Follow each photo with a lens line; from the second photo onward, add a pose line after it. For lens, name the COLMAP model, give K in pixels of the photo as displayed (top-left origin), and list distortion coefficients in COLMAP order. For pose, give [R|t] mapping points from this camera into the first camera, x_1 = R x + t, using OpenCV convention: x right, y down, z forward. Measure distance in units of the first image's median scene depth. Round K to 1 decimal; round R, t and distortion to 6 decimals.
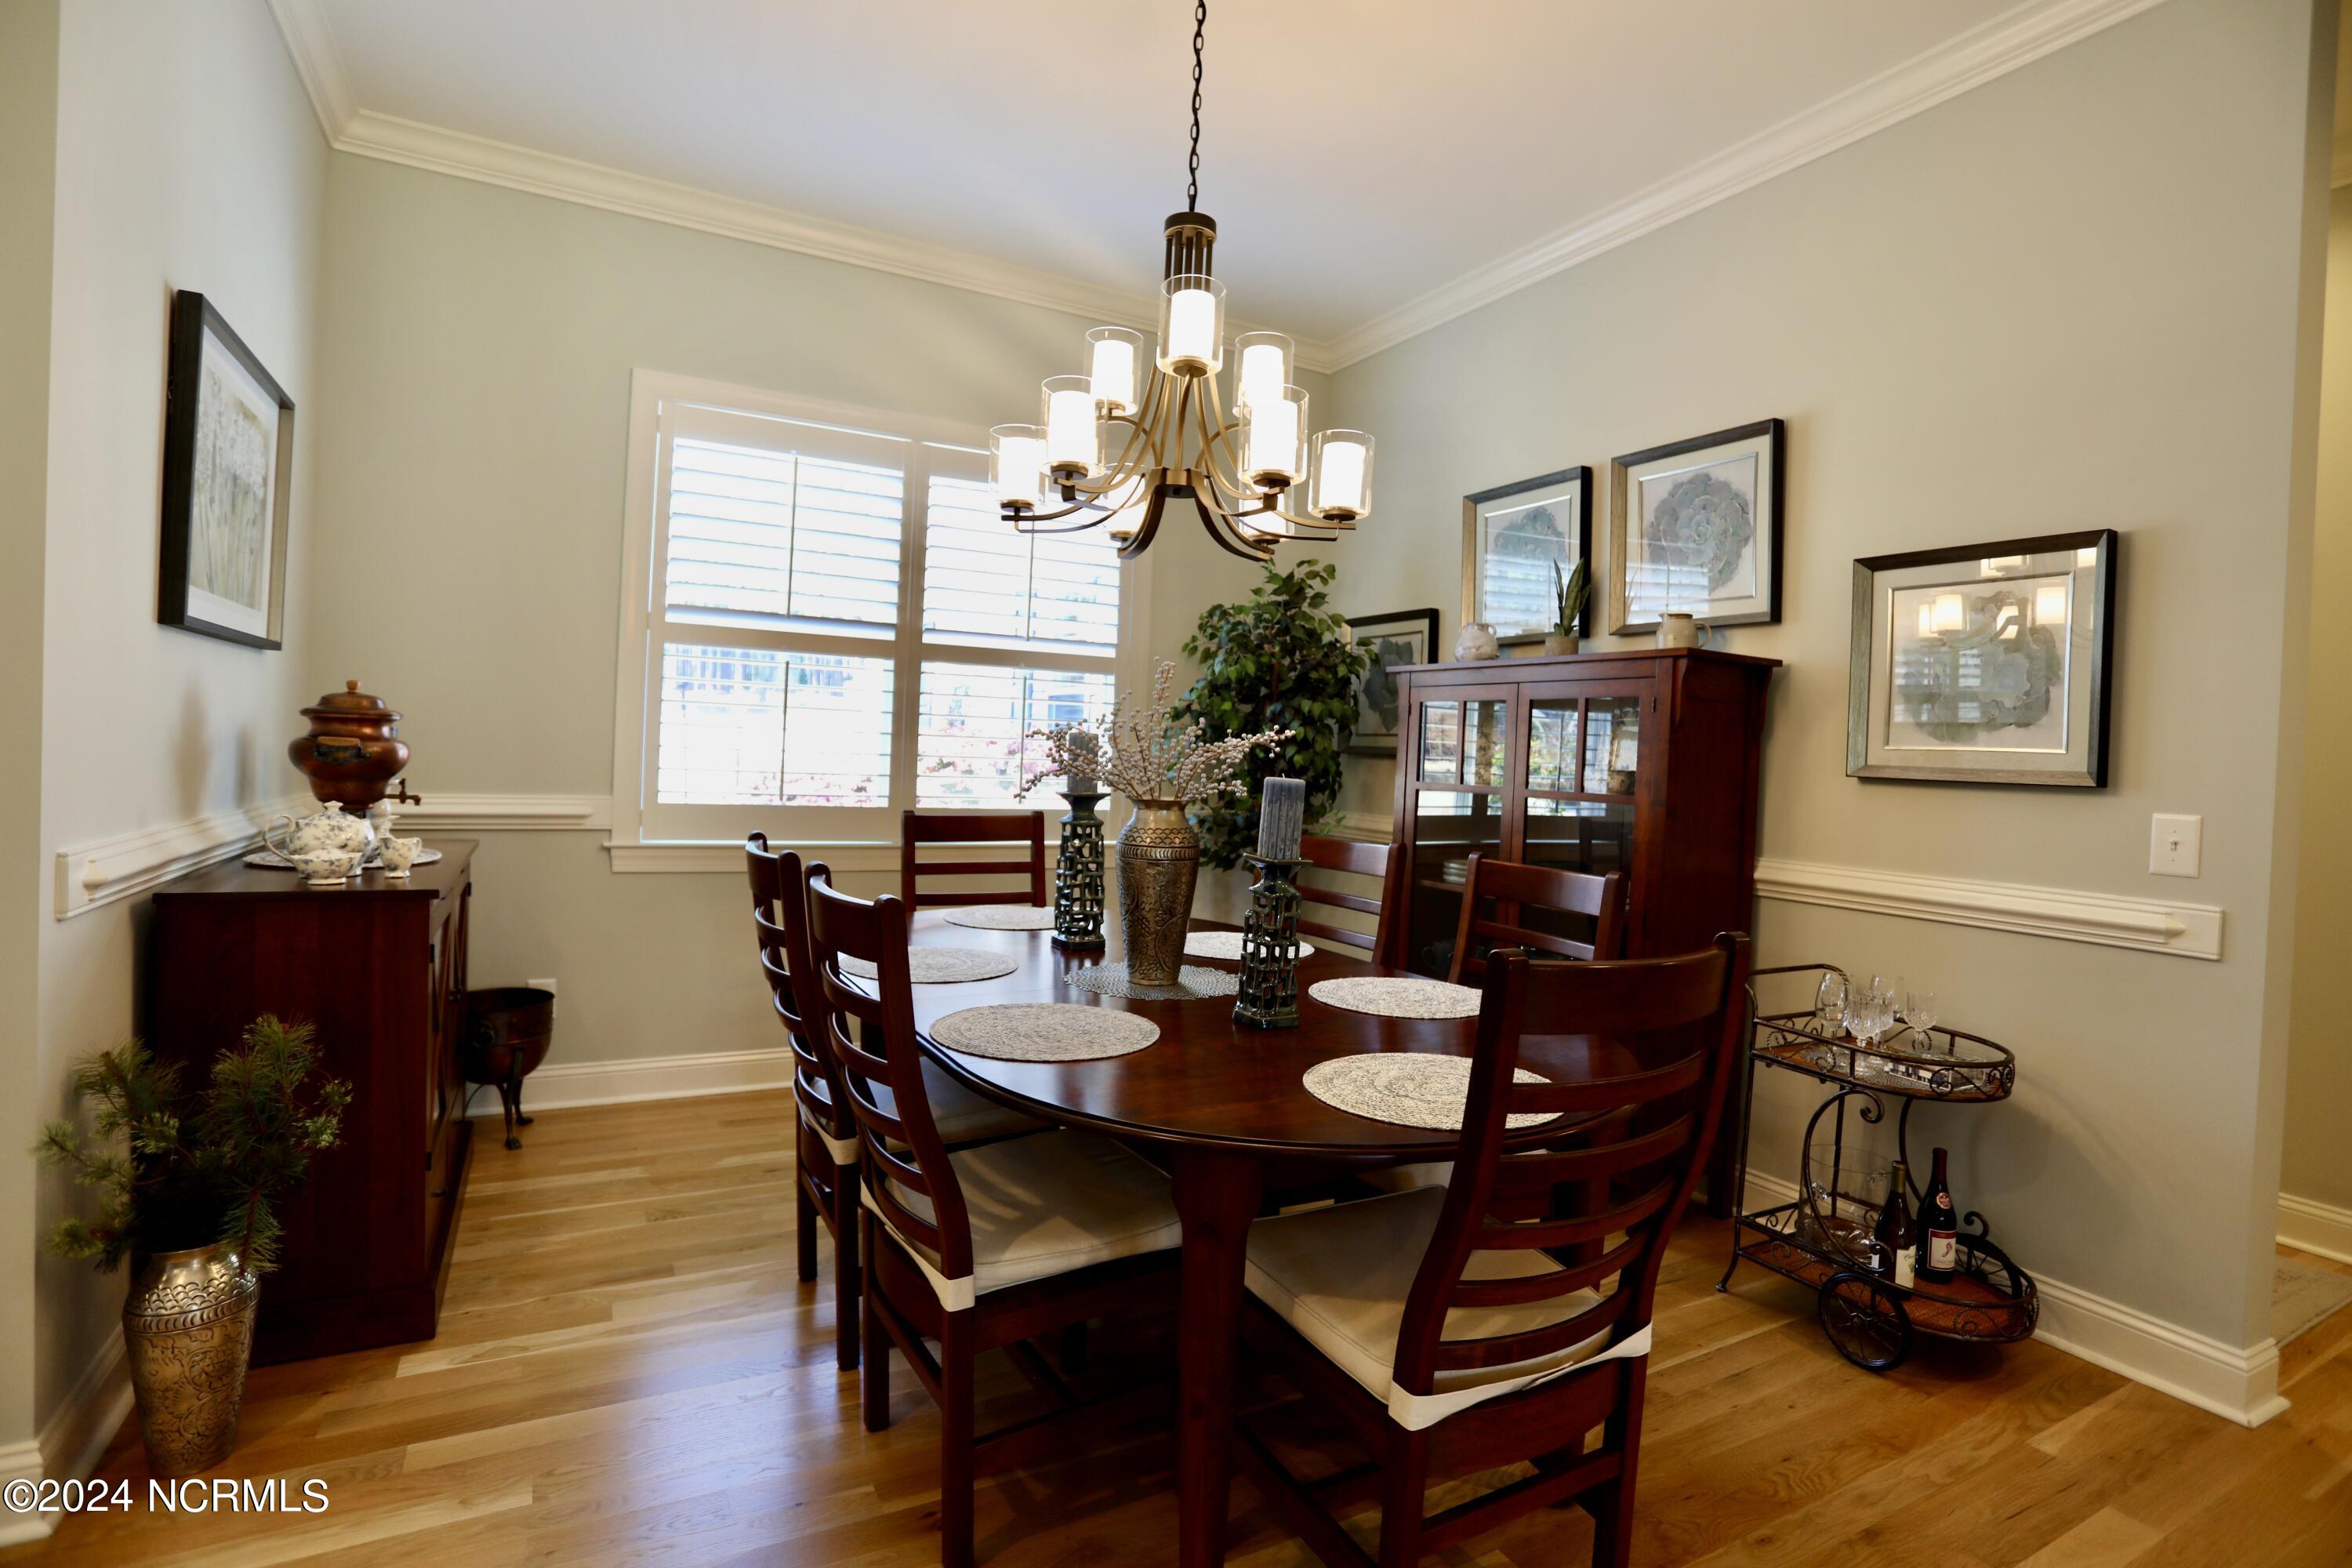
lens RADIAL K [[1146.0, 0, 1152.6], [0, 1146.0, 756.9], [0, 0, 1]] dist [-0.067280, 0.023565]
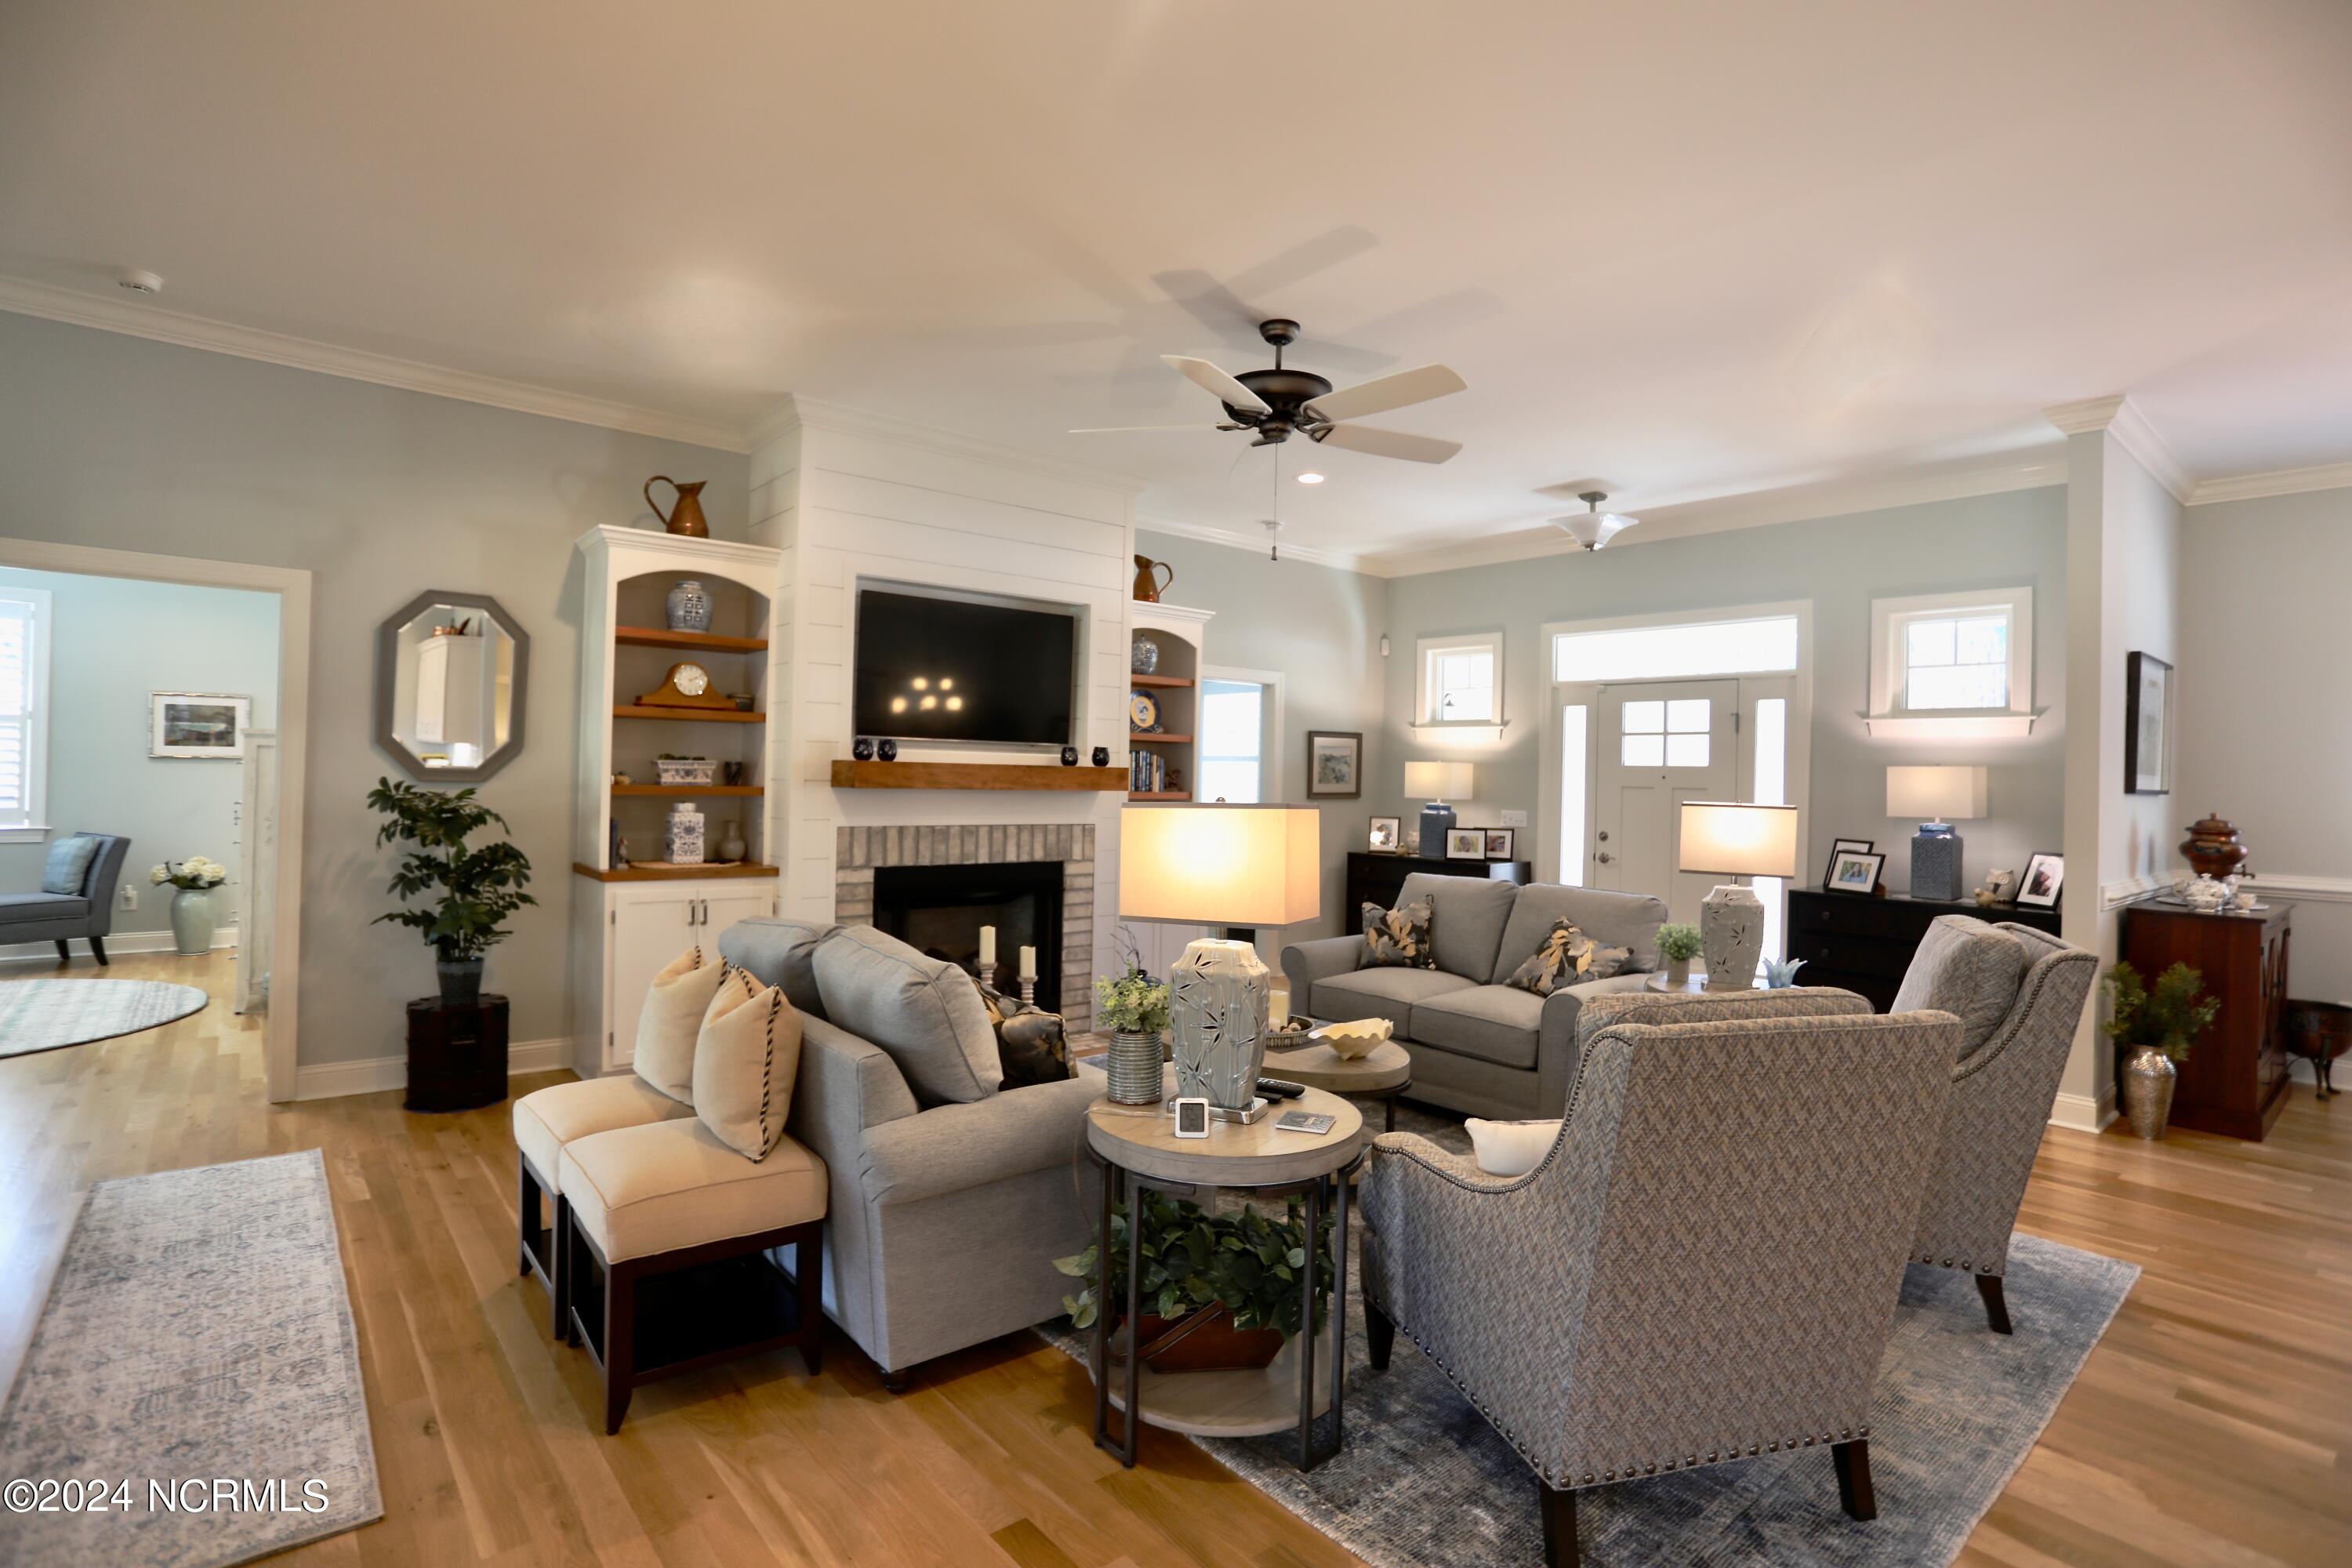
lens RADIAL K [[1146.0, 0, 1173.8], [0, 1146.0, 774.4], [0, 0, 1]] dist [-0.067280, 0.023565]
pose [[0.215291, -0.034429, -0.975943, 0.703503], [-0.022800, 0.998929, -0.040270, -0.014873], [0.976284, 0.030922, 0.214275, -1.090100]]
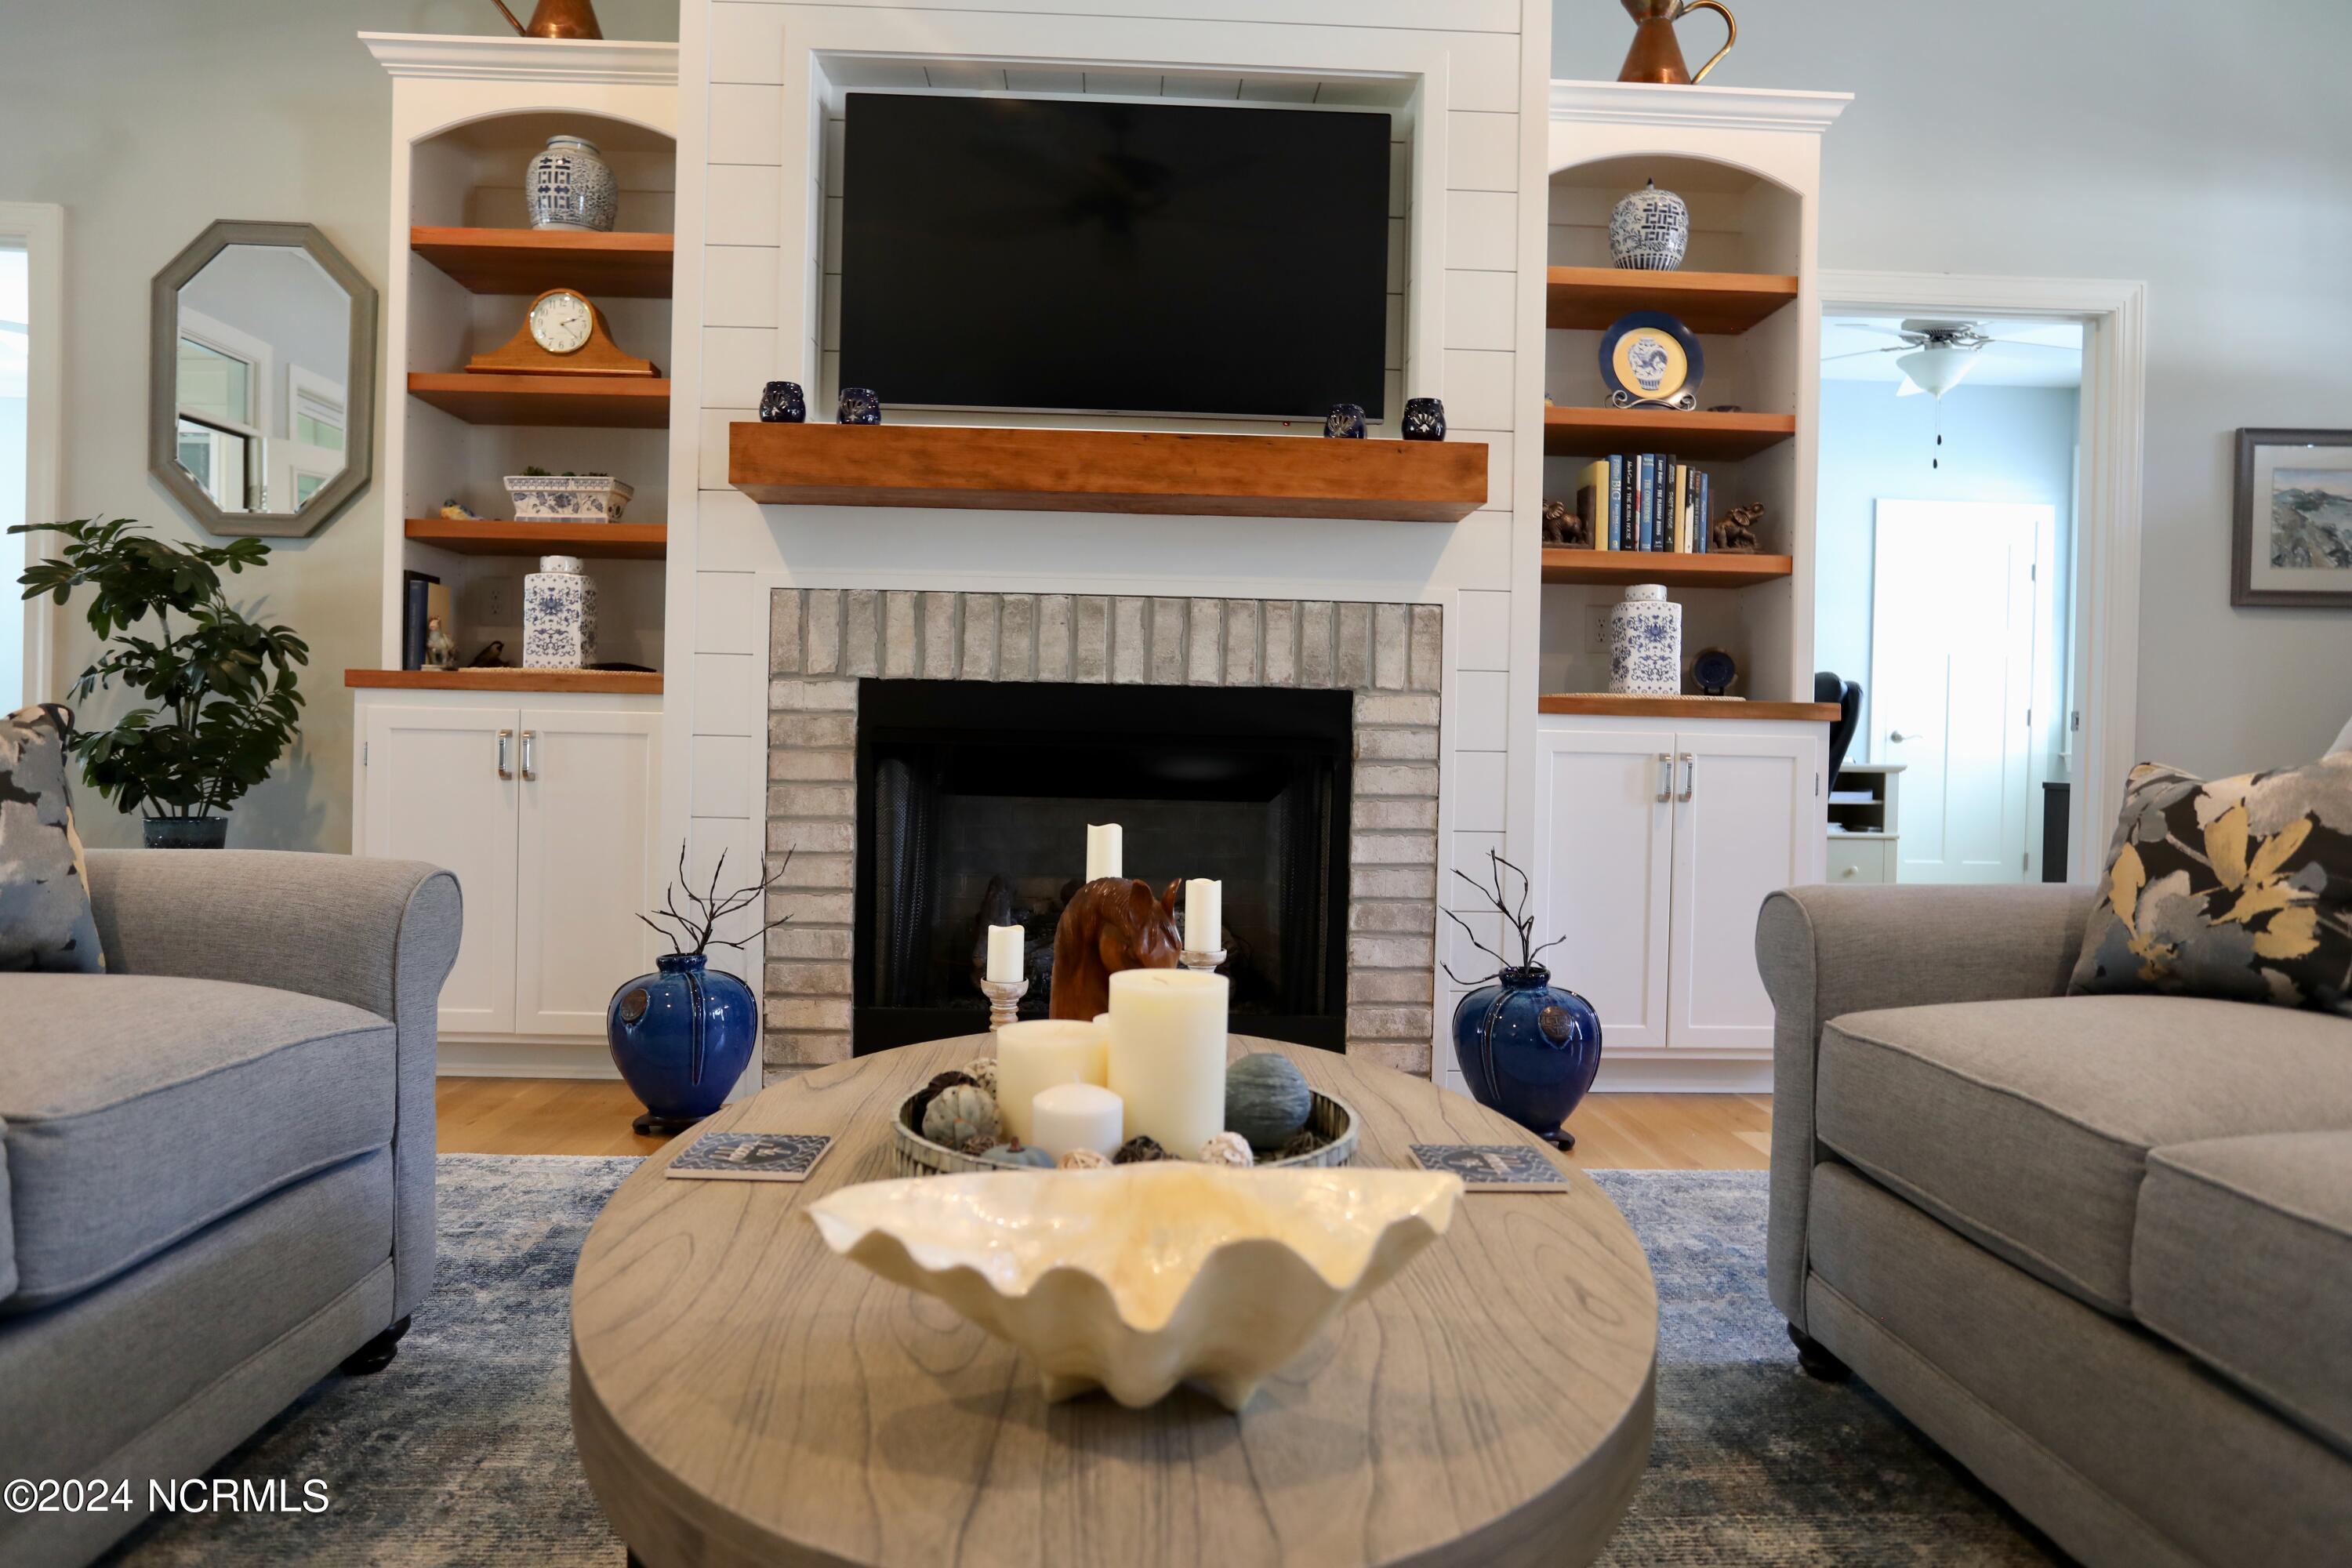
lens RADIAL K [[1463.7, 0, 1164.9], [0, 1463.7, 765.6], [0, 0, 1]] dist [-0.040510, 0.018646]
pose [[-0.429132, -0.036971, -0.902485, -0.324875], [-0.045833, 0.998766, -0.019121, 0.149003], [0.902078, 0.033158, -0.430297, -0.478247]]
